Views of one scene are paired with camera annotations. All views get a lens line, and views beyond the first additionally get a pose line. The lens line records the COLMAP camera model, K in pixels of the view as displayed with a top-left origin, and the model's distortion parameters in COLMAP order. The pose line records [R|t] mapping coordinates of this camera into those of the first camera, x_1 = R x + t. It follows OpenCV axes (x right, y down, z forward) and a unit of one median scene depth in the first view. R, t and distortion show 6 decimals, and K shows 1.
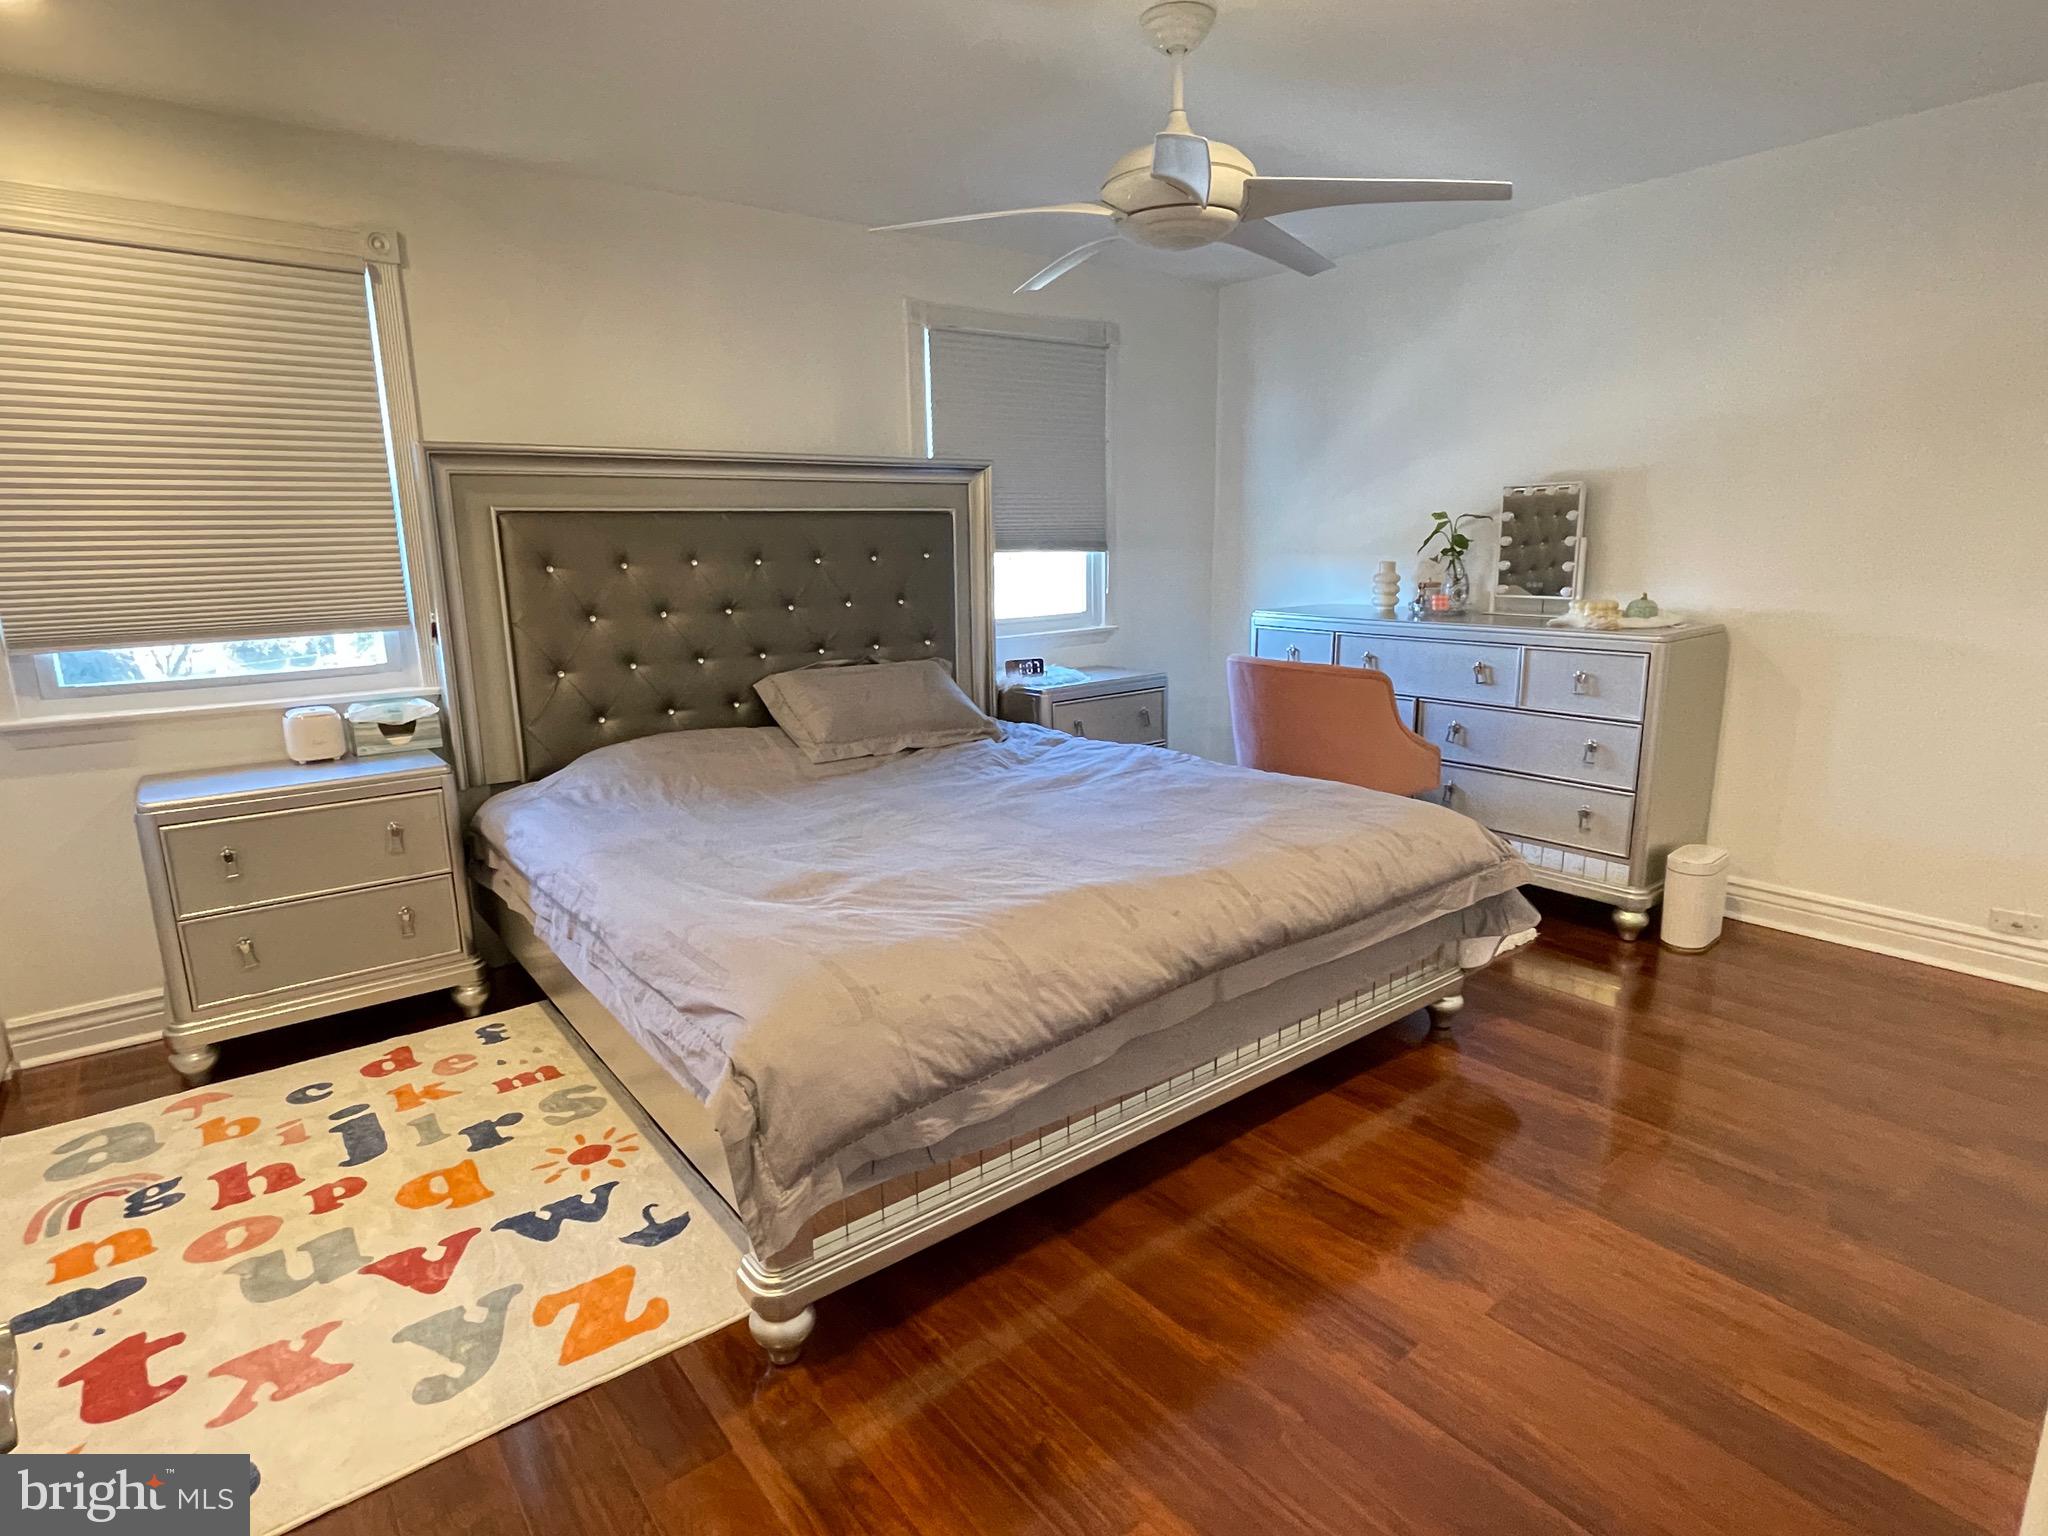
lens RADIAL K [[1091.8, 0, 1010.7], [0, 1091.8, 767.4], [0, 0, 1]] dist [-0.000994, 0.000405]
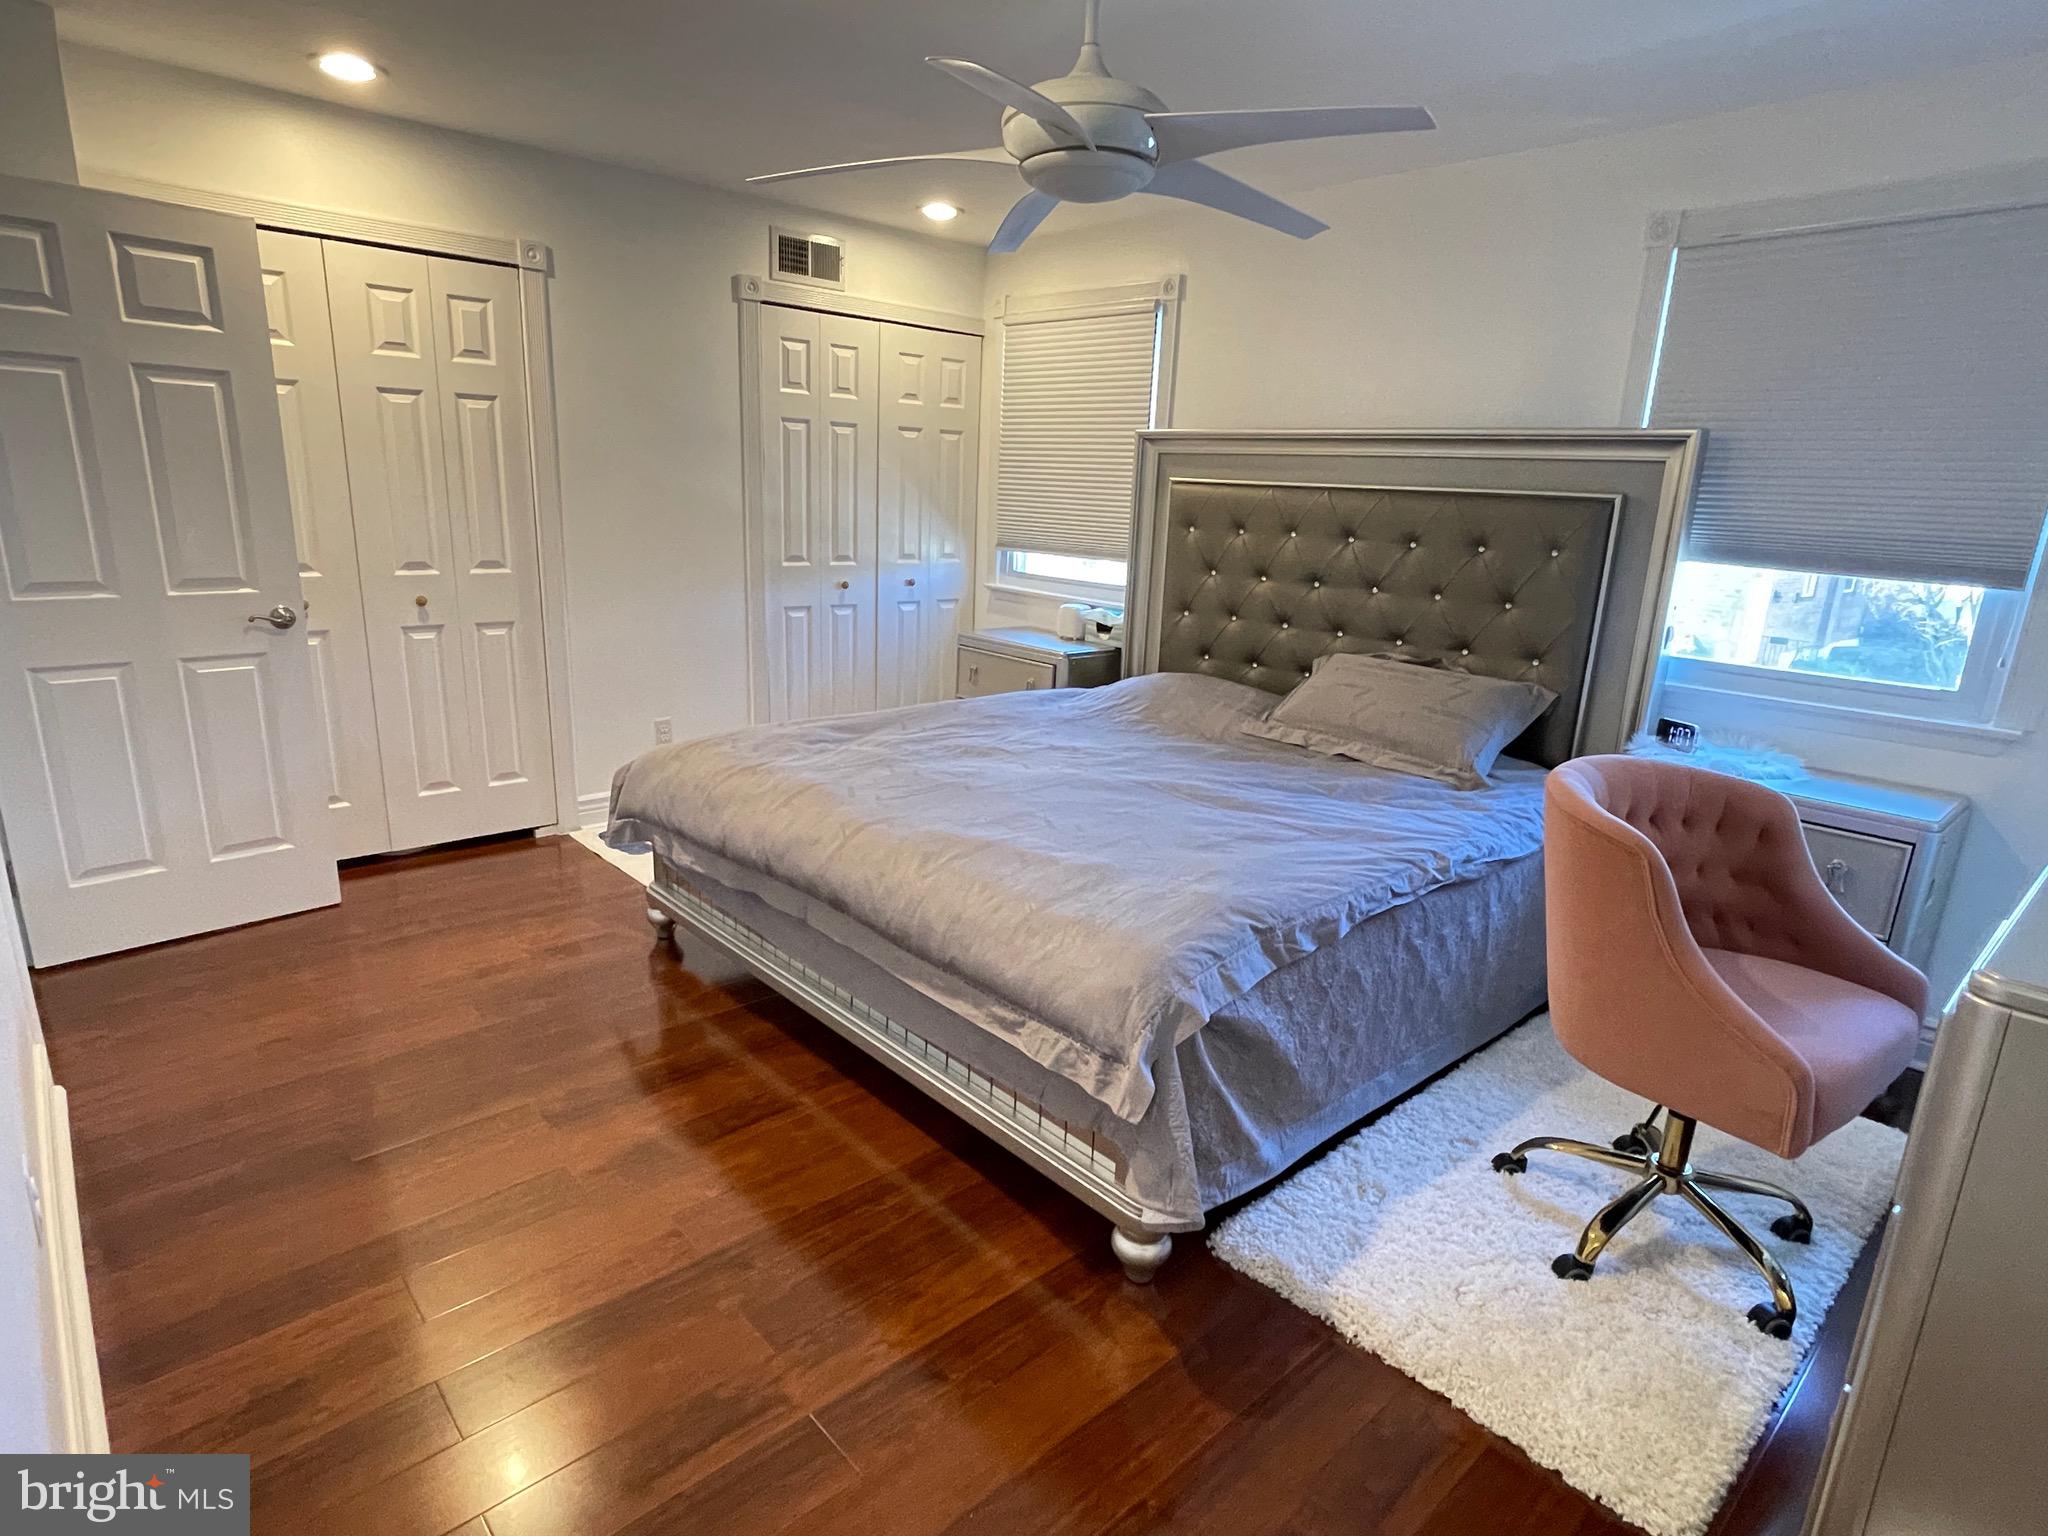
lens RADIAL K [[1091.8, 0, 1010.7], [0, 1091.8, 767.4], [0, 0, 1]] dist [-0.000994, 0.000405]
pose [[0.075501, 0.272087, -0.959306, 0.896180], [-0.252070, 0.936013, 0.245642, -0.190759], [0.964759, 0.223266, 0.139254, 0.718492]]
